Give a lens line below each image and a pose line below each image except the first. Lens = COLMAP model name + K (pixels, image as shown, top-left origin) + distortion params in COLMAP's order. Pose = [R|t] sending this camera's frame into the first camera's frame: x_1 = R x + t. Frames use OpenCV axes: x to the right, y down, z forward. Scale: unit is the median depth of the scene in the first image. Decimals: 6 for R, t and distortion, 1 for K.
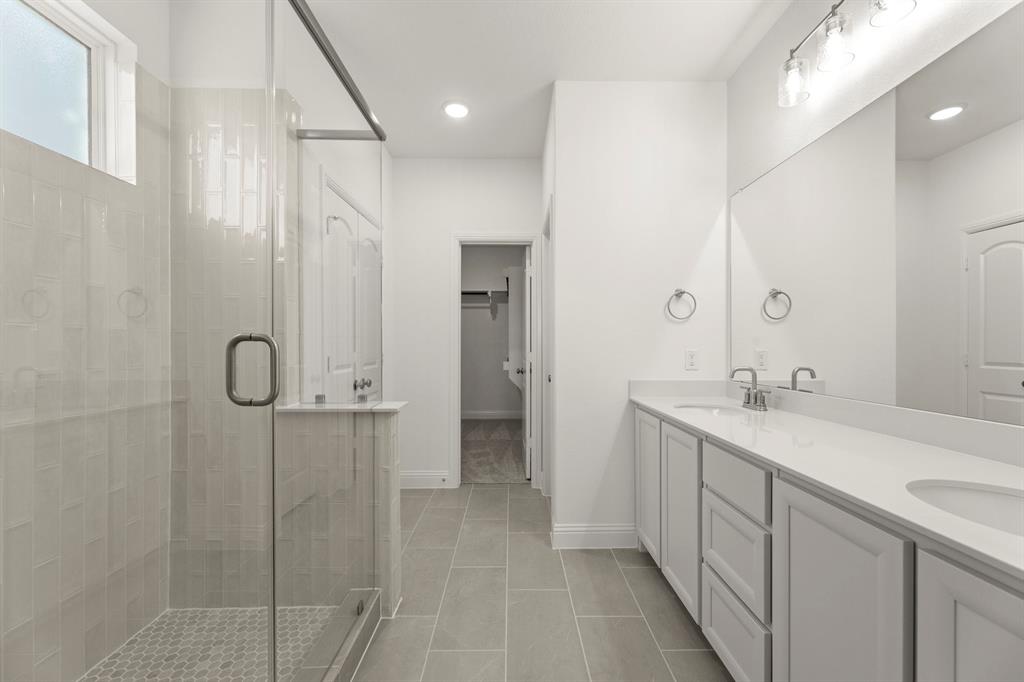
lens RADIAL K [[404.4, 0, 521.3], [0, 404.4, 369.4], [0, 0, 1]] dist [0.004657, -0.000266]
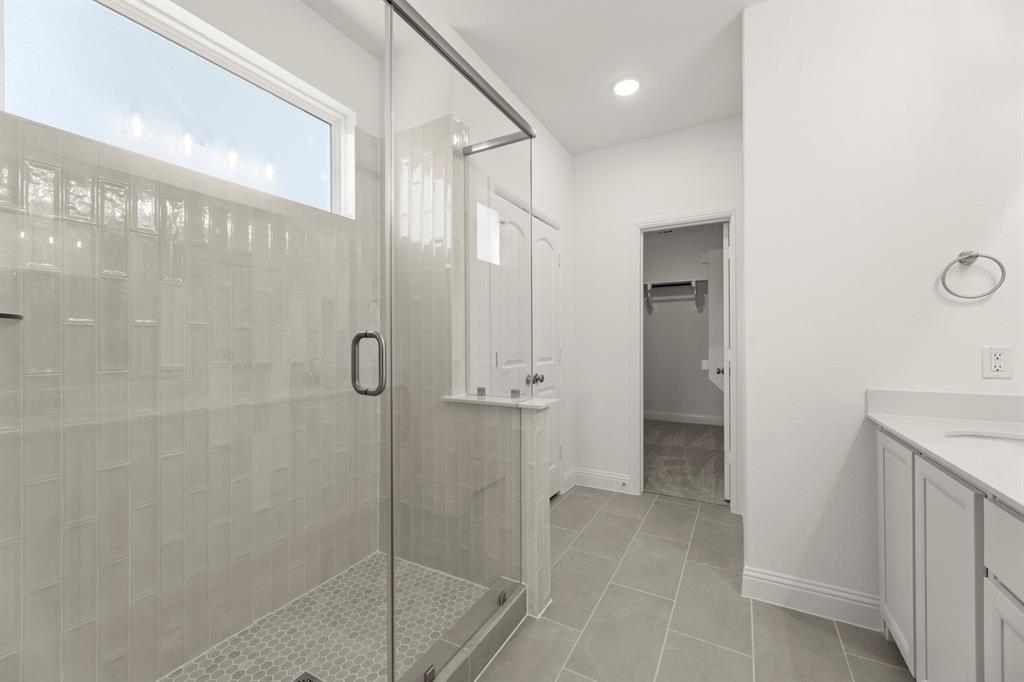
lens RADIAL K [[404.4, 0, 515.9], [0, 404.4, 359.7], [0, 0, 1]] dist [0.004657, -0.000266]
pose [[0.866541, 0.016926, -0.498819, 0.105736], [-0.024962, 0.999644, -0.009443, -0.003368], [0.498482, 0.020635, 0.866655, 0.096369]]
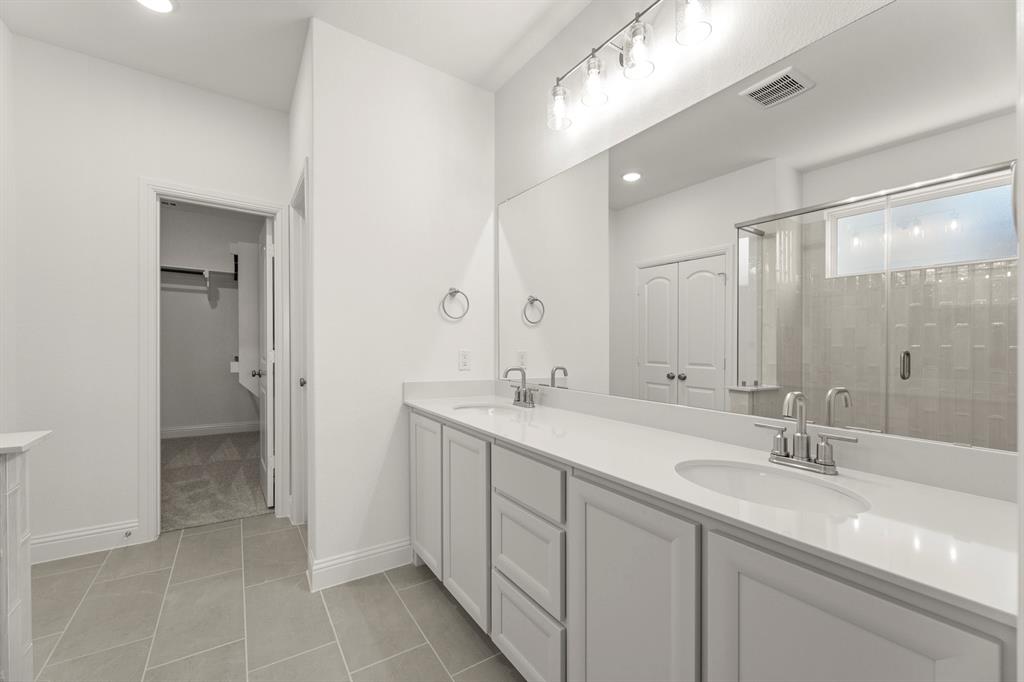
lens RADIAL K [[404.4, 0, 510.8], [0, 404.4, 363.5], [0, 0, 1]] dist [0.004657, -0.000266]
pose [[0.842072, -0.006947, 0.539321, -0.025962], [0.013538, 0.999874, -0.008258, -0.005812], [-0.539196, 0.014255, 0.842060, 0.112353]]
